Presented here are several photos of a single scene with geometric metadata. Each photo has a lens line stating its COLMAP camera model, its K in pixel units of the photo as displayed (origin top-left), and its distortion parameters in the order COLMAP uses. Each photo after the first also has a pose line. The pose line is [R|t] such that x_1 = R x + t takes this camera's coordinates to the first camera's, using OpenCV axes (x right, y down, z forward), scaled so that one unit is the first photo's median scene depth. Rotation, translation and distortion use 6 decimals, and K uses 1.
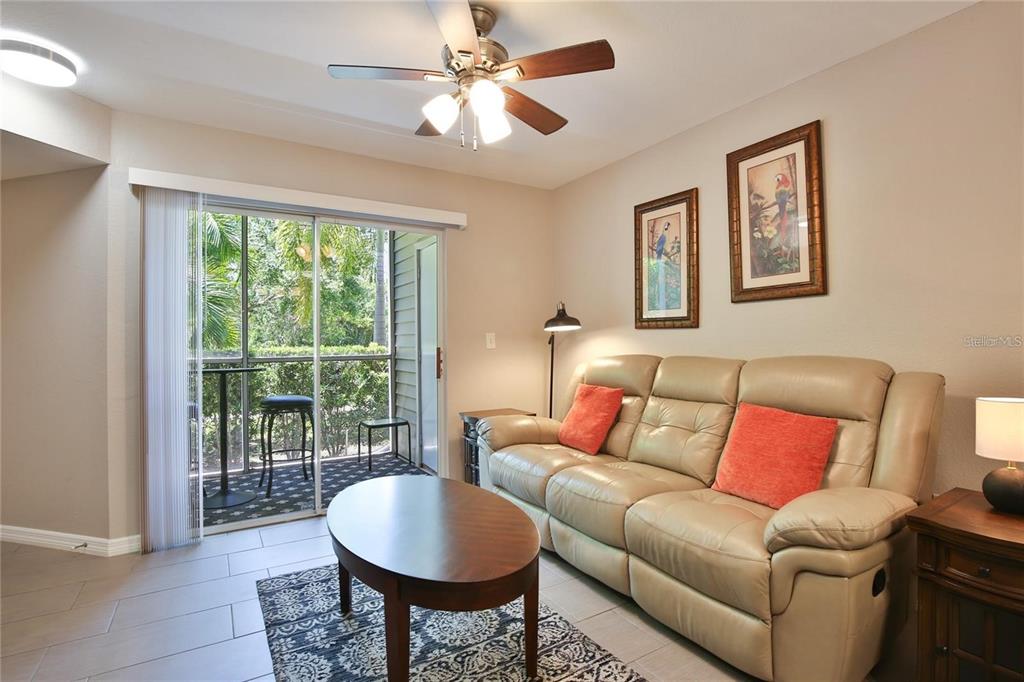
lens RADIAL K [[494.1, 0, 520.2], [0, 494.1, 338.5], [0, 0, 1]] dist [-0.032481, 0.001434]
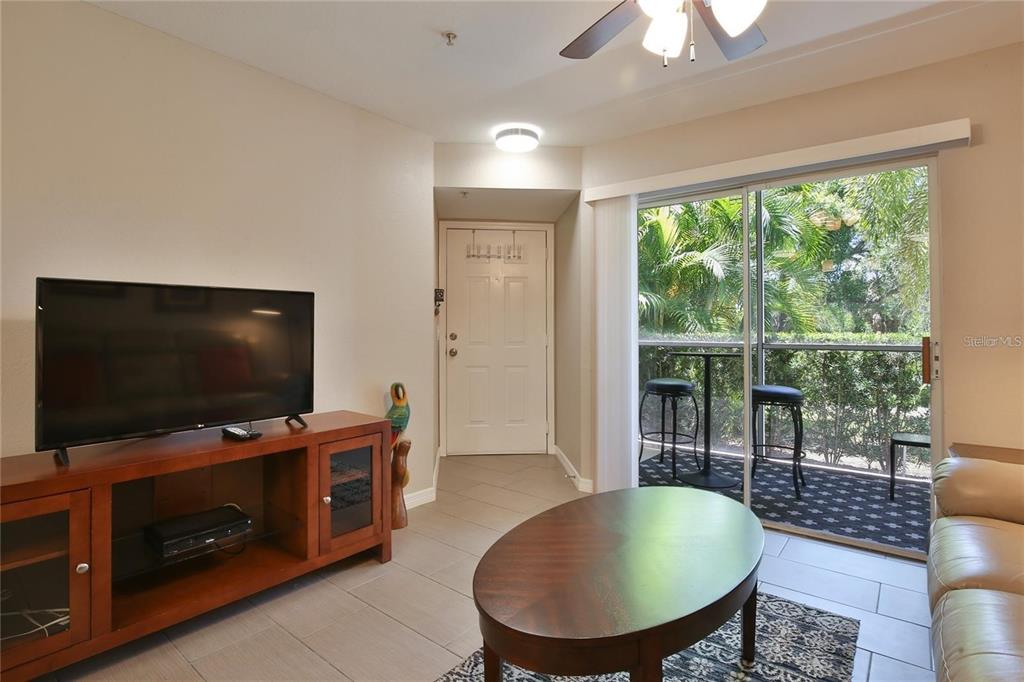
lens RADIAL K [[505.3, 0, 529.7], [0, 505.3, 315.1], [0, 0, 1]] dist [-0.002516, -0.000060]
pose [[0.345641, -0.017375, -0.938206, 0.194852], [0.001651, 0.999838, -0.017908, 0.000724], [0.938365, 0.004641, 0.345614, 0.193426]]
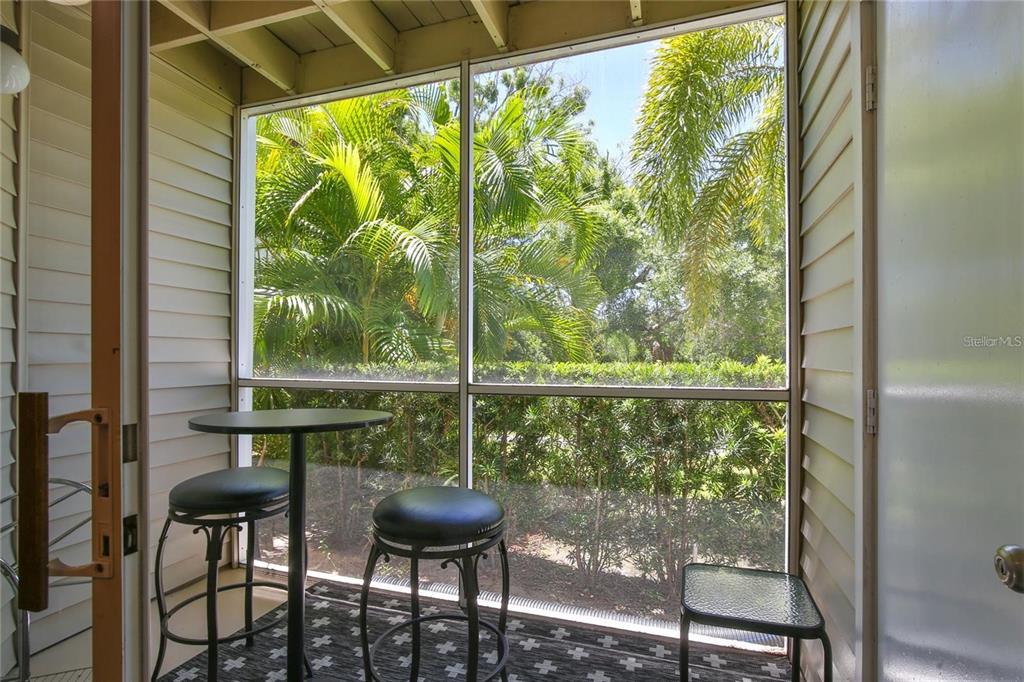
lens RADIAL K [[479.1, 0, 510.1], [0, 479.1, 352.5], [0, 0, 1]] dist [0.000120, 0.000166]
pose [[0.613094, 0.001399, -0.790009, -0.109804], [-0.000143, 0.999999, 0.001660, 0.004935], [0.790010, -0.000905, 0.613093, 0.623916]]
